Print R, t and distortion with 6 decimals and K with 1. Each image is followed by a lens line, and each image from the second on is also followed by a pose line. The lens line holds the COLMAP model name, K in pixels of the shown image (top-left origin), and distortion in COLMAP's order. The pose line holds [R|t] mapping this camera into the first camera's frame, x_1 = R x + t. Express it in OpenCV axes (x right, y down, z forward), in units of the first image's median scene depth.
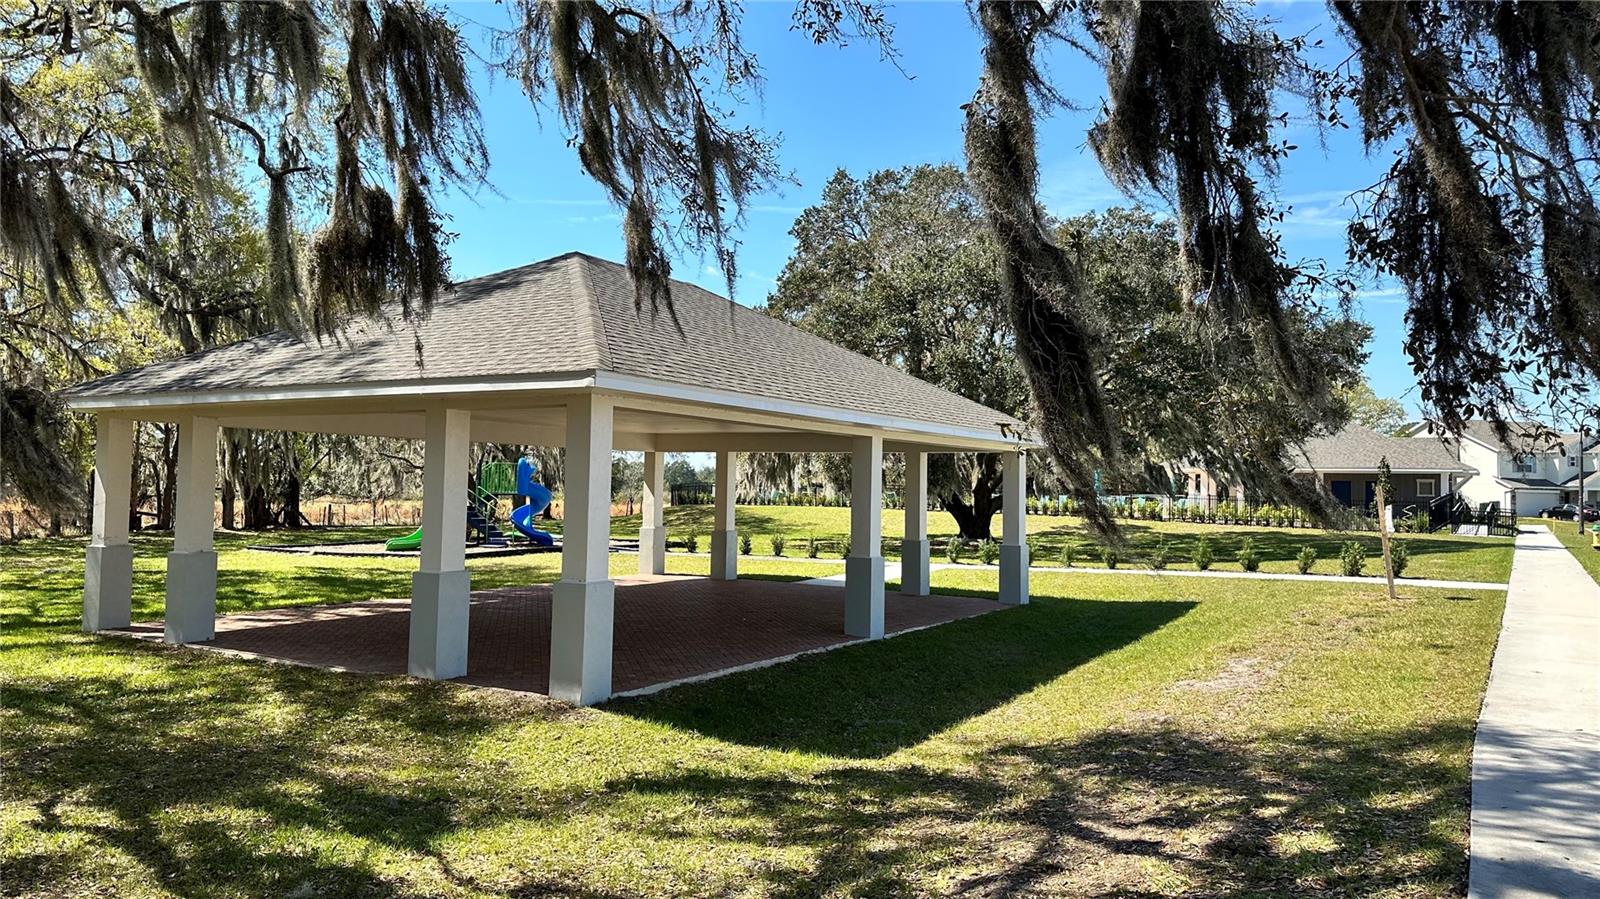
lens RADIAL K [[1071.4, 0, 800.0], [0, 1071.4, 449.5], [0, 0, 1]] dist [-0.000149, -0.041951]
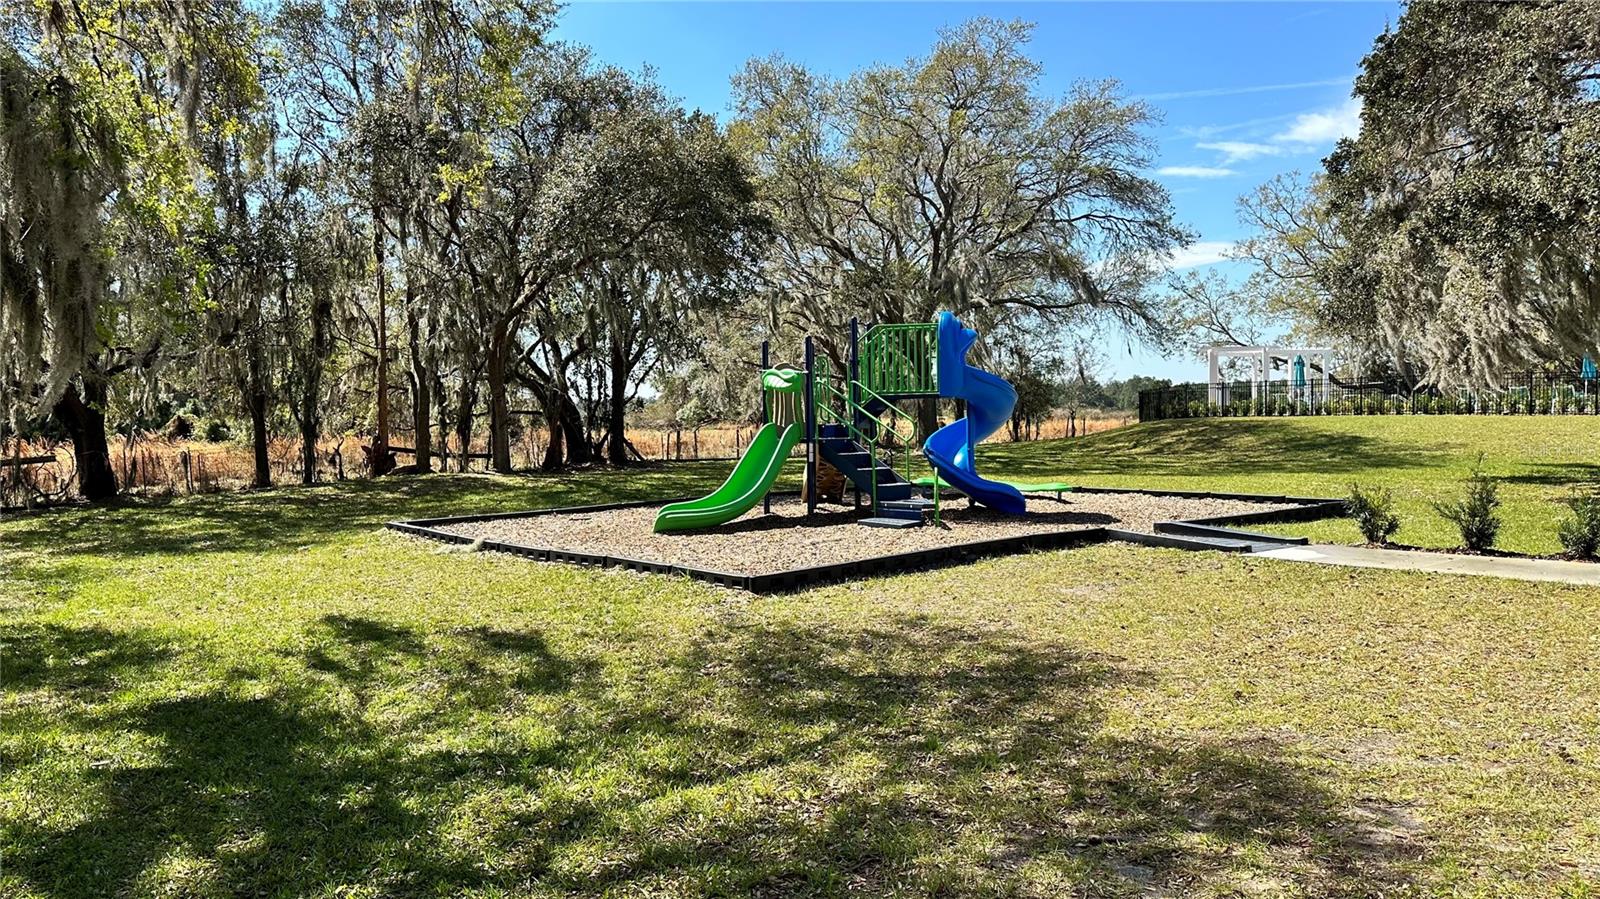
lens RADIAL K [[1071.4, 0, 800.0], [0, 1071.4, 449.5], [0, 0, 1]] dist [-0.000149, -0.041951]
pose [[0.934082, -0.017341, -0.356636, -0.107391], [0.044083, 0.996779, 0.066992, 0.020715], [0.354326, -0.078297, 0.931838, 0.378546]]
